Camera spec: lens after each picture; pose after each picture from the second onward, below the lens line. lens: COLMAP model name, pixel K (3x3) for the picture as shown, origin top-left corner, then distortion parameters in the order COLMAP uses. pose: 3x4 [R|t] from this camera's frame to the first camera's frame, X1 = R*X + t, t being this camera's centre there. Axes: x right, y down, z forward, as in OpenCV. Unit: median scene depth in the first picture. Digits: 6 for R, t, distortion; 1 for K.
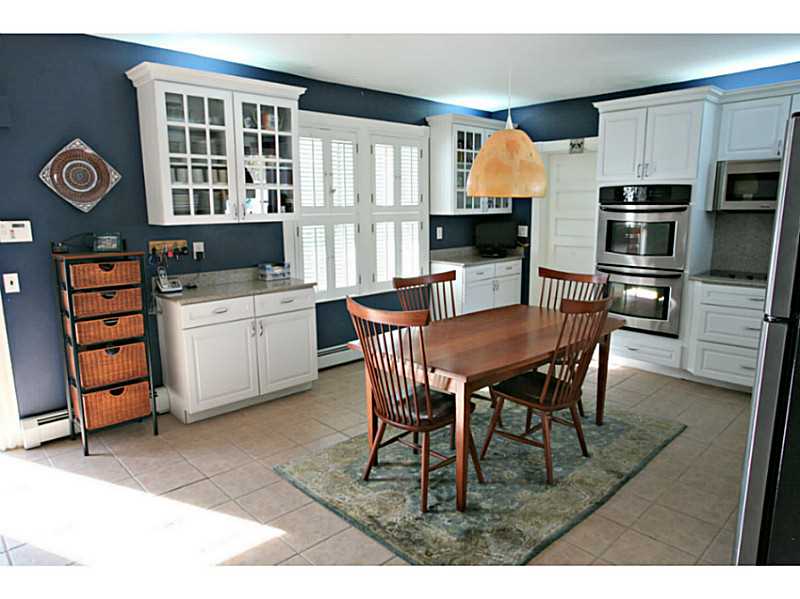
lens RADIAL K [[540.5, 0, 400.0], [0, 540.5, 299.5], [0, 0, 1]] dist [-0.001550, -0.000446]
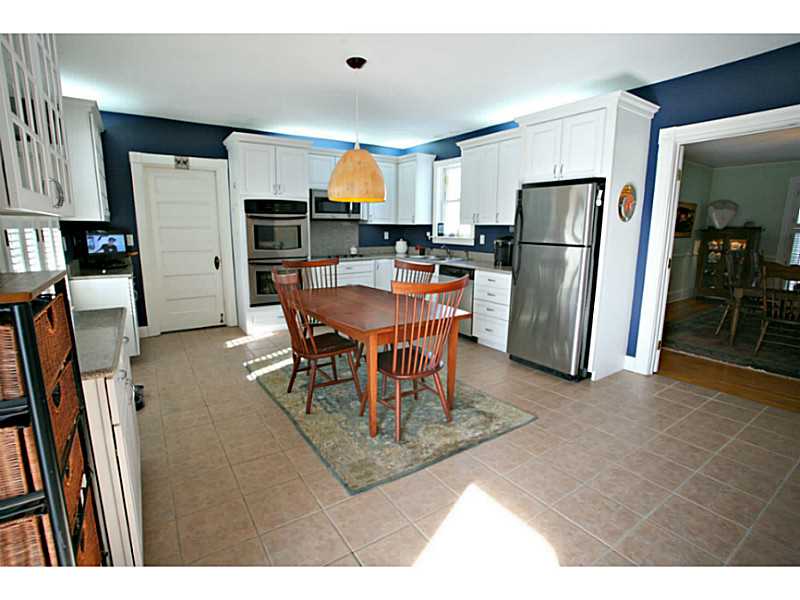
lens RADIAL K [[394.9, 0, 400.0], [0, 394.9, 300.0], [0, 0, 1]] dist [-0.027669, 0.000629]
pose [[0.165795, -0.171012, 0.971219, -0.491796], [0.170790, 0.974946, 0.142513, -0.043761], [-0.971258, 0.142247, 0.190848, 0.478260]]
